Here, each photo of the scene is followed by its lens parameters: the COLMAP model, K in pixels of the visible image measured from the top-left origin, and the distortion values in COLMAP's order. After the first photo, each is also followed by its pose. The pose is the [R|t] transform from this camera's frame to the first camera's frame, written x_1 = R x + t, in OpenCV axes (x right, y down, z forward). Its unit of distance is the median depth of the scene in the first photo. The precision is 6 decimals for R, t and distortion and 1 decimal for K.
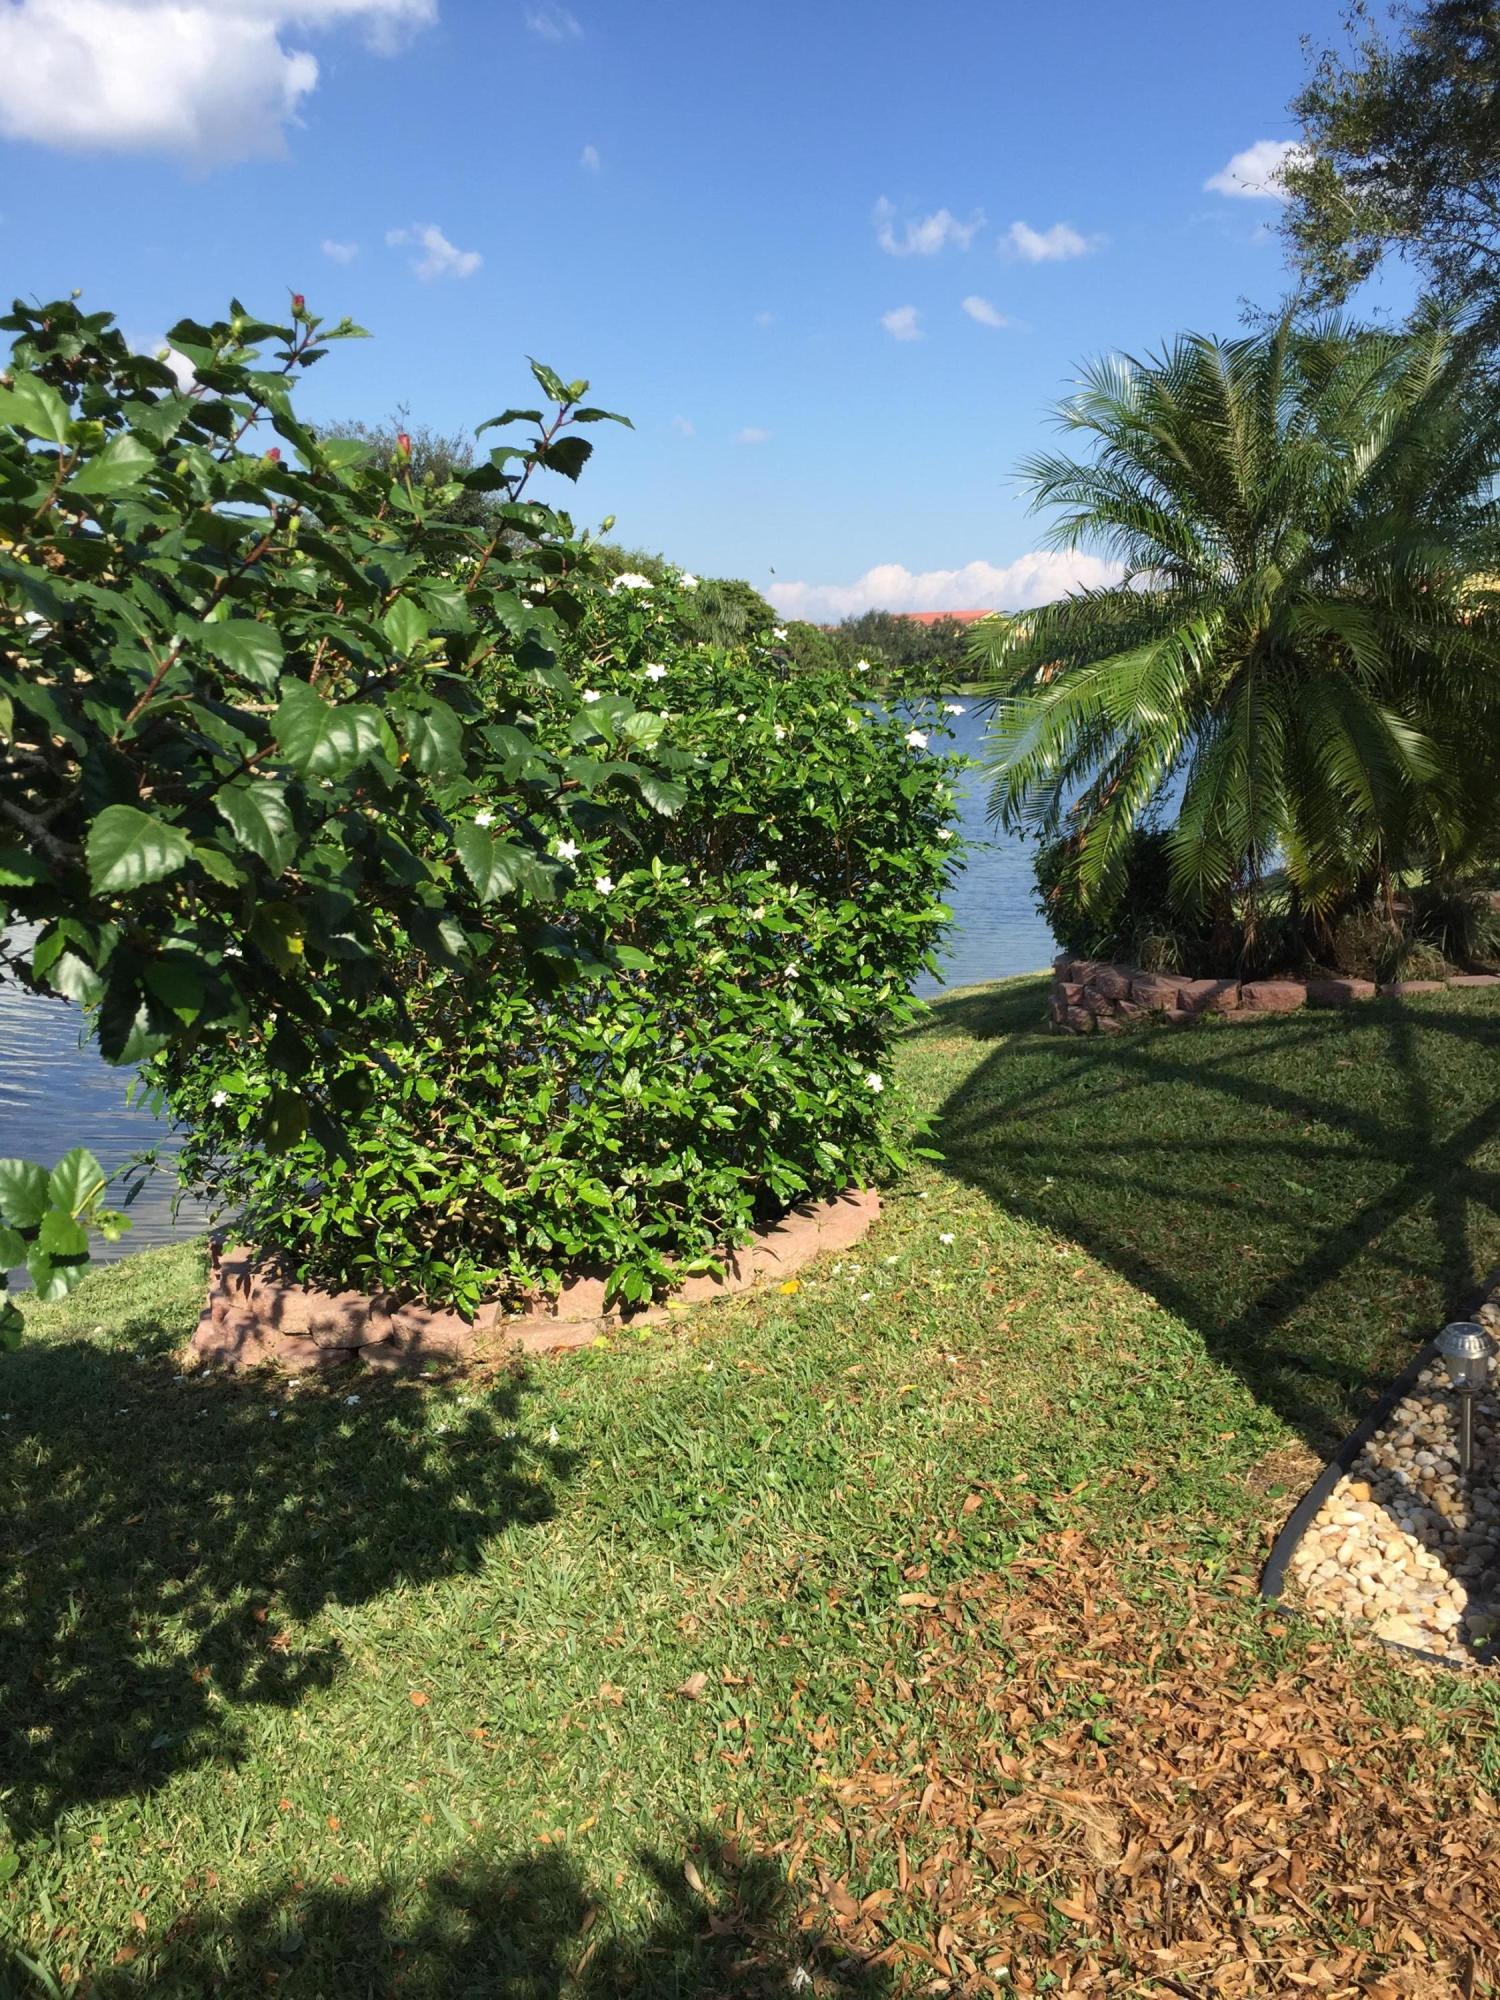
lens RADIAL K [[1706.4, 0, 748.2], [0, 1706.4, 1006.0], [0, 0, 1]] dist [0.077360, -0.111291]
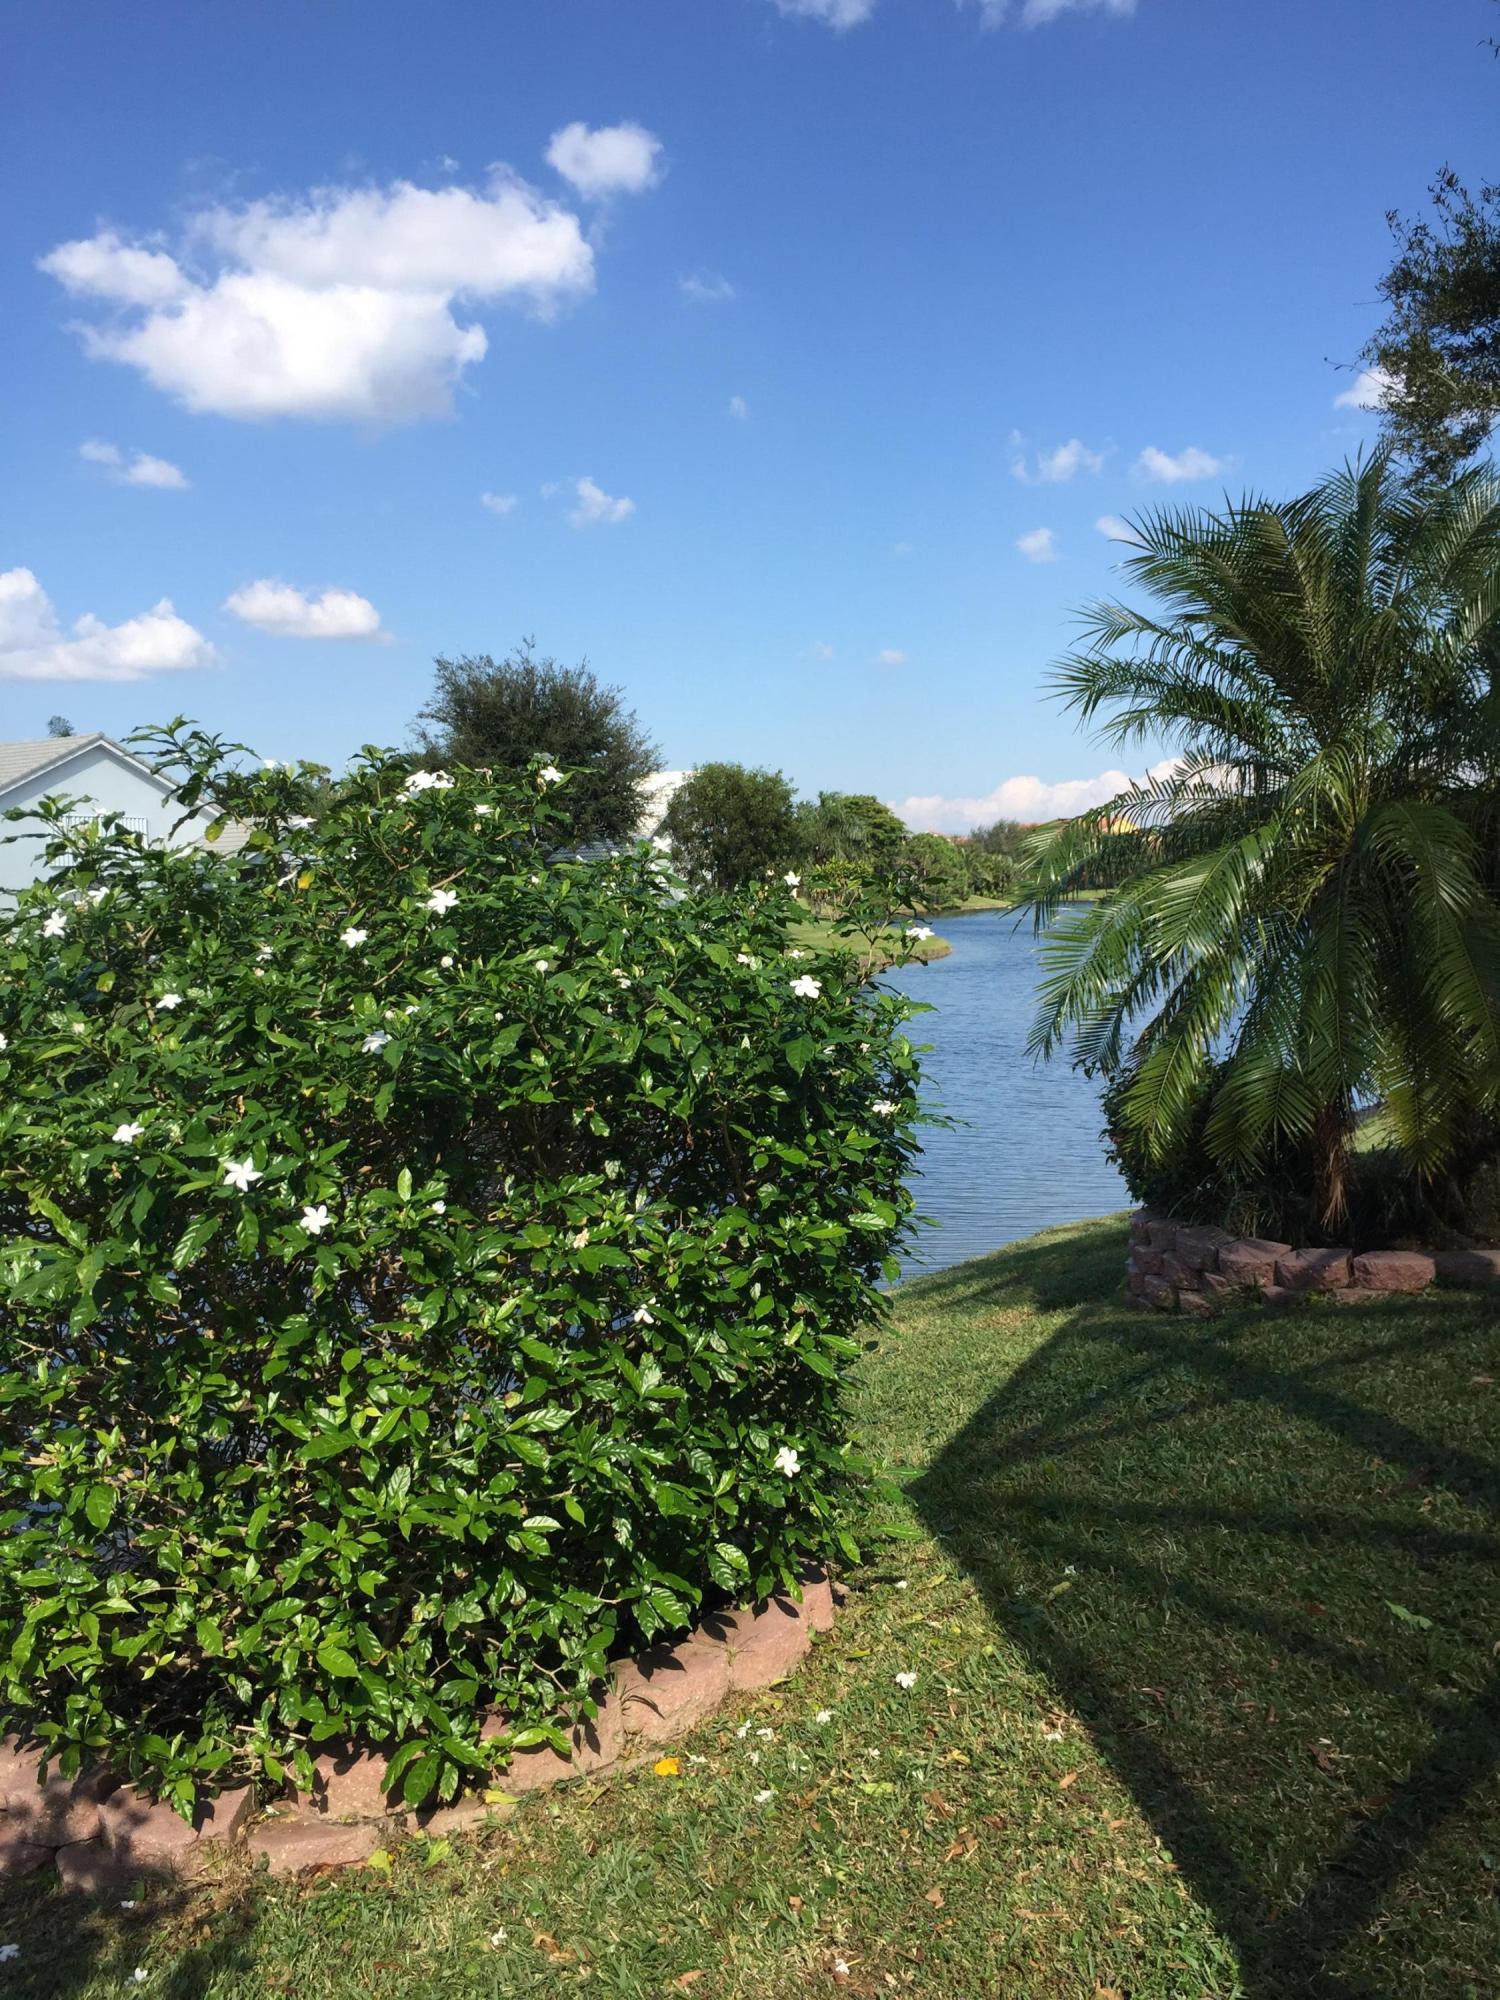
lens RADIAL K [[1706.4, 0, 748.2], [0, 1706.4, 1012.3], [0, 0, 1]] dist [0.077360, -0.111291]
pose [[0.996722, -0.017510, -0.078980, 0.119188], [0.008097, 0.992985, -0.117961, -0.057431], [0.080492, 0.116934, 0.989872, 0.274702]]
